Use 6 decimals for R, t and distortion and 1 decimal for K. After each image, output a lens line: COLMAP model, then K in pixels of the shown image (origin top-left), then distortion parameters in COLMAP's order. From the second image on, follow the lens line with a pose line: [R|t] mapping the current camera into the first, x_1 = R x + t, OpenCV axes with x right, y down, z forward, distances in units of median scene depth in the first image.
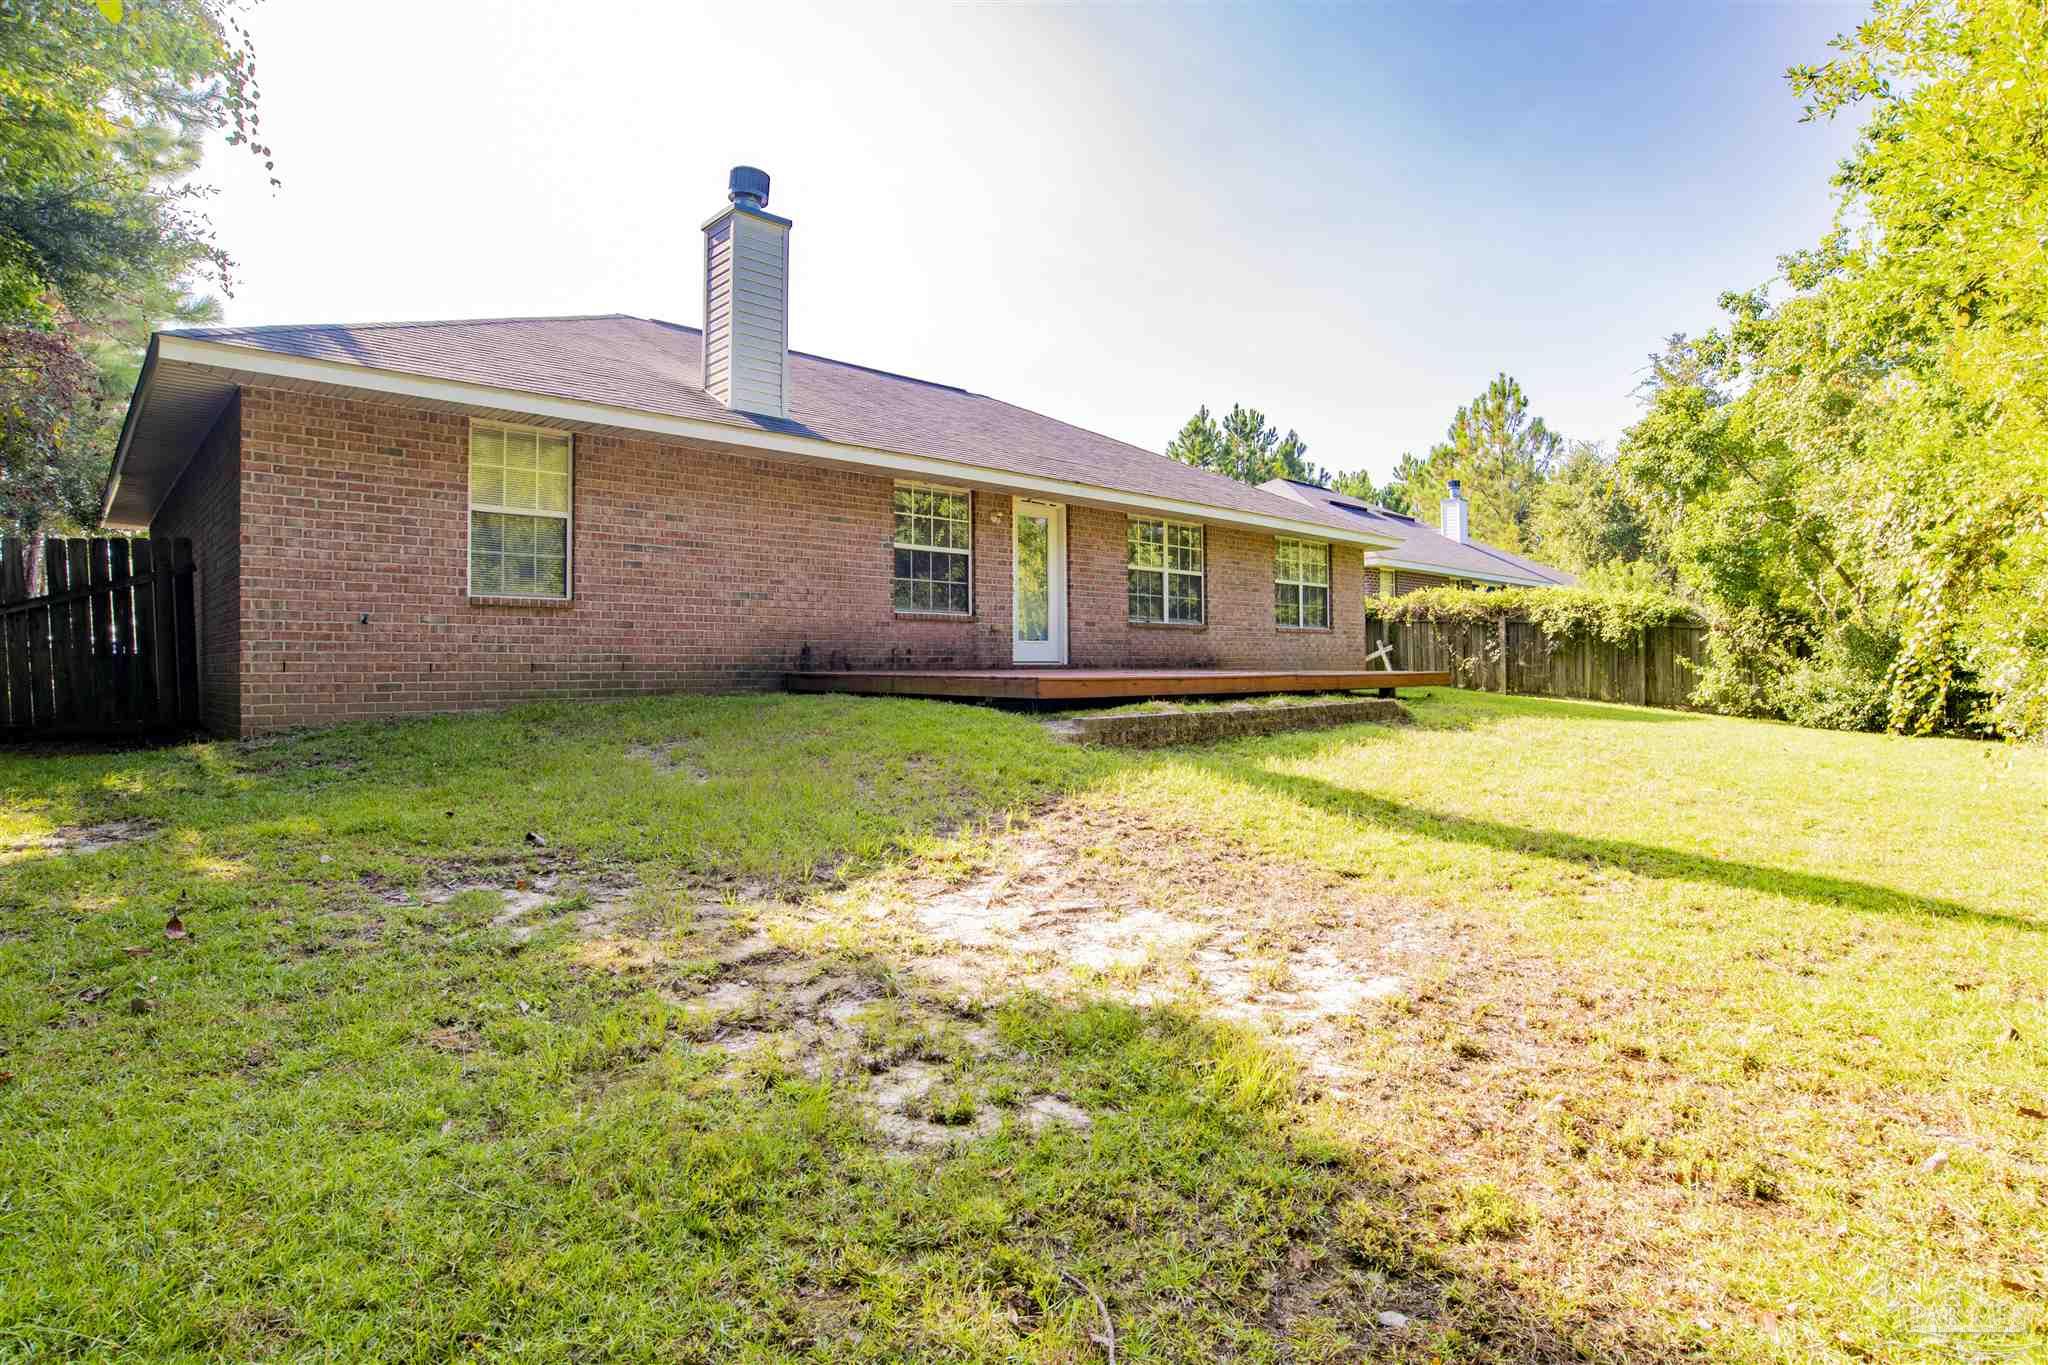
lens RADIAL K [[1047.6, 0, 1005.4], [0, 1047.6, 675.4], [0, 0, 1]] dist [-0.055789, 0.016551]
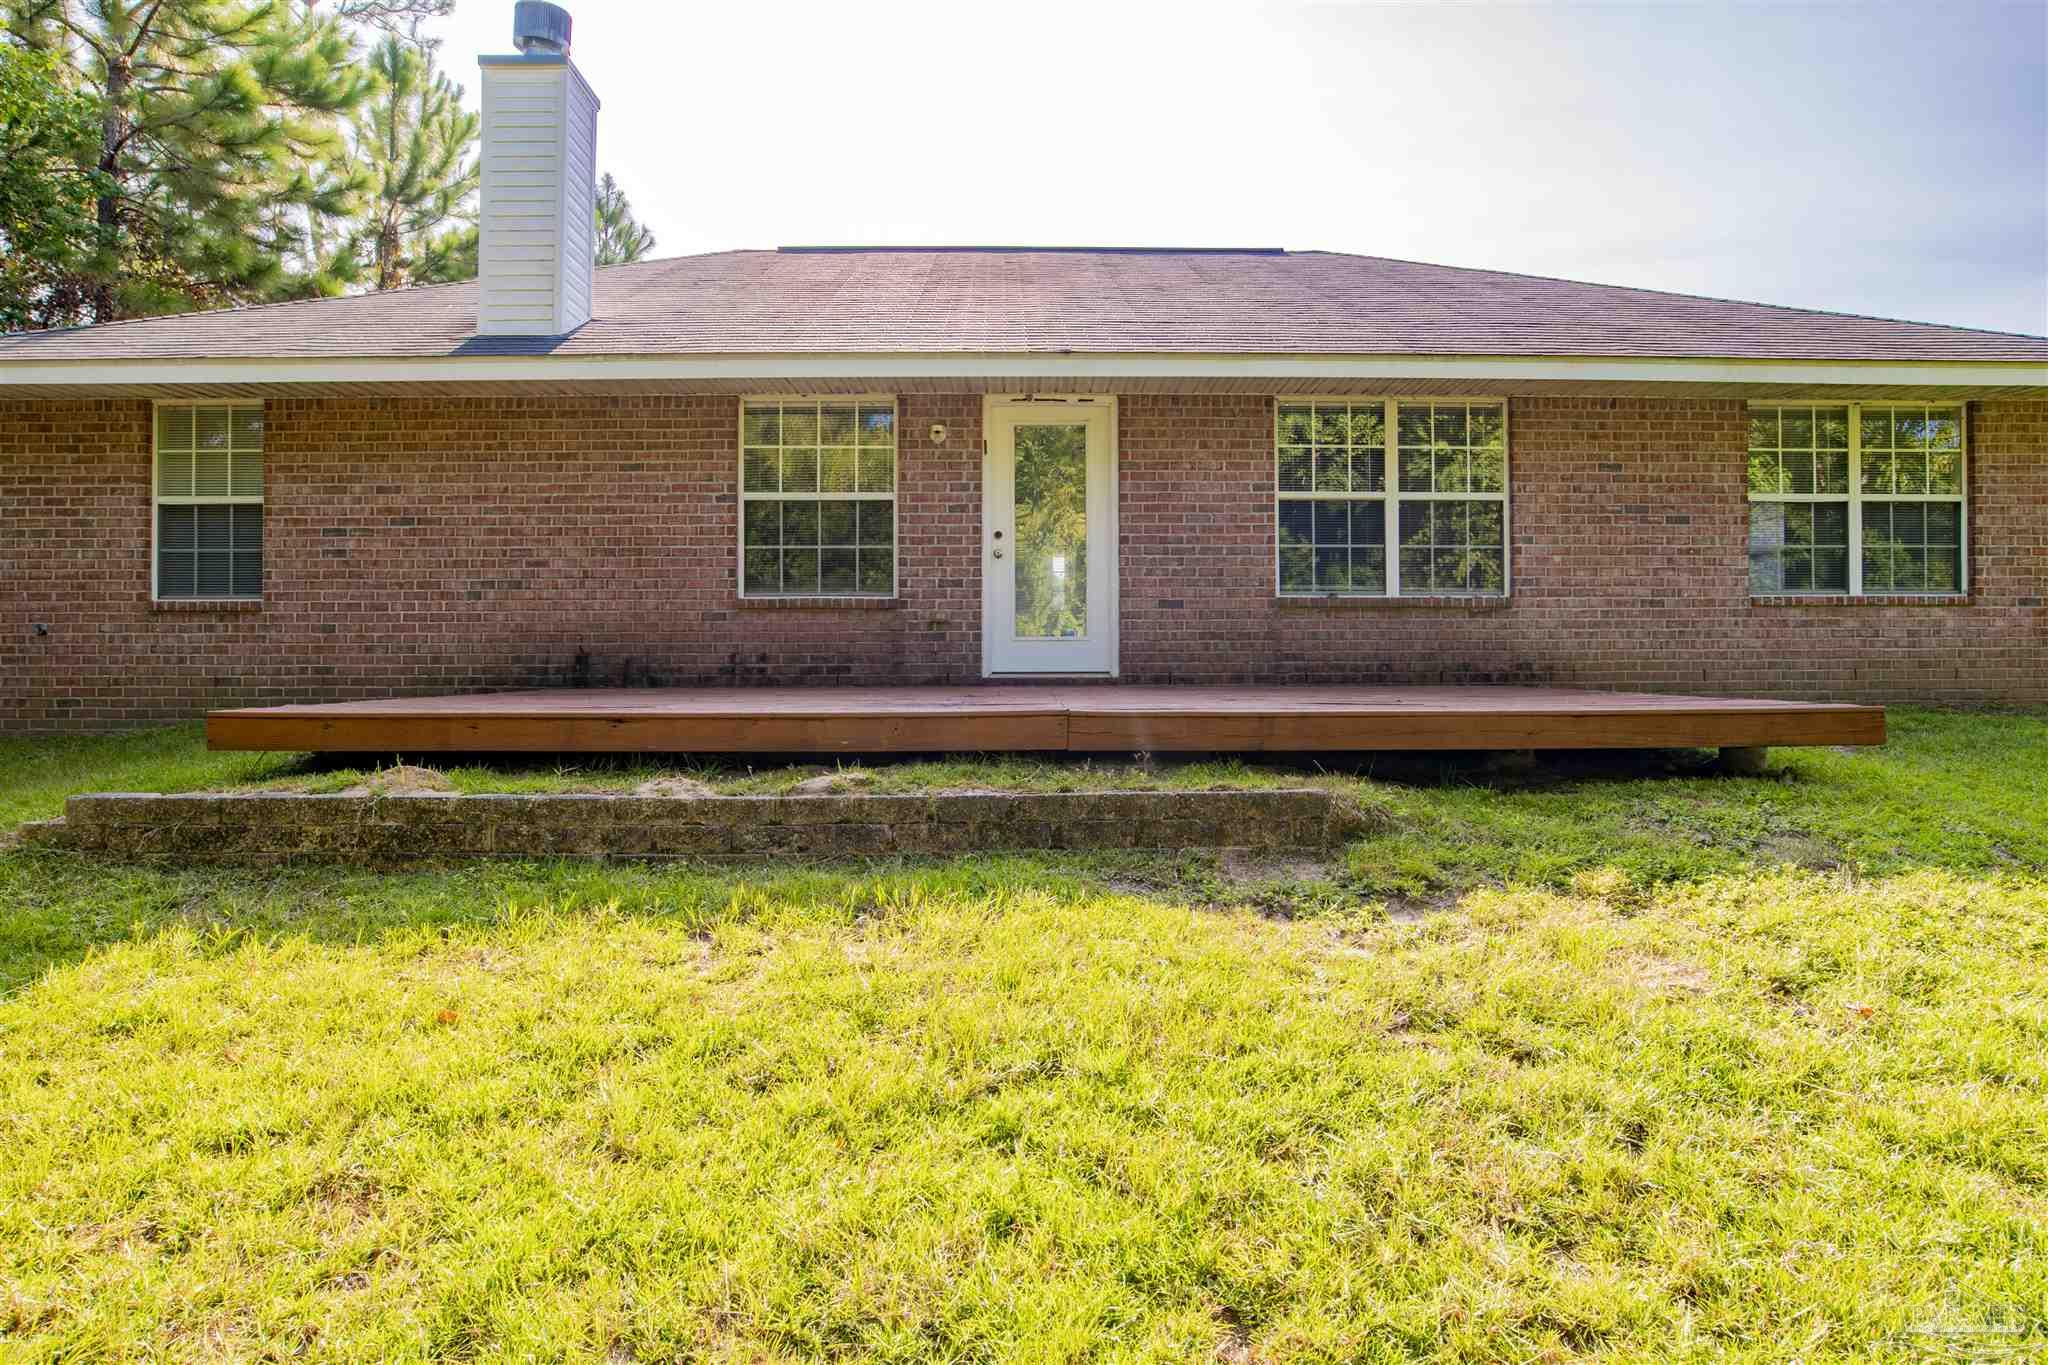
lens RADIAL K [[1155.2, 0, 1032.7], [0, 1155.2, 686.2], [0, 0, 1]] dist [-0.049358, 0.015917]
pose [[0.747245, 0.011723, -0.664445, 0.597668], [-0.005684, 0.999921, 0.011249, -0.016407], [0.664525, -0.004629, 0.747252, 0.672931]]
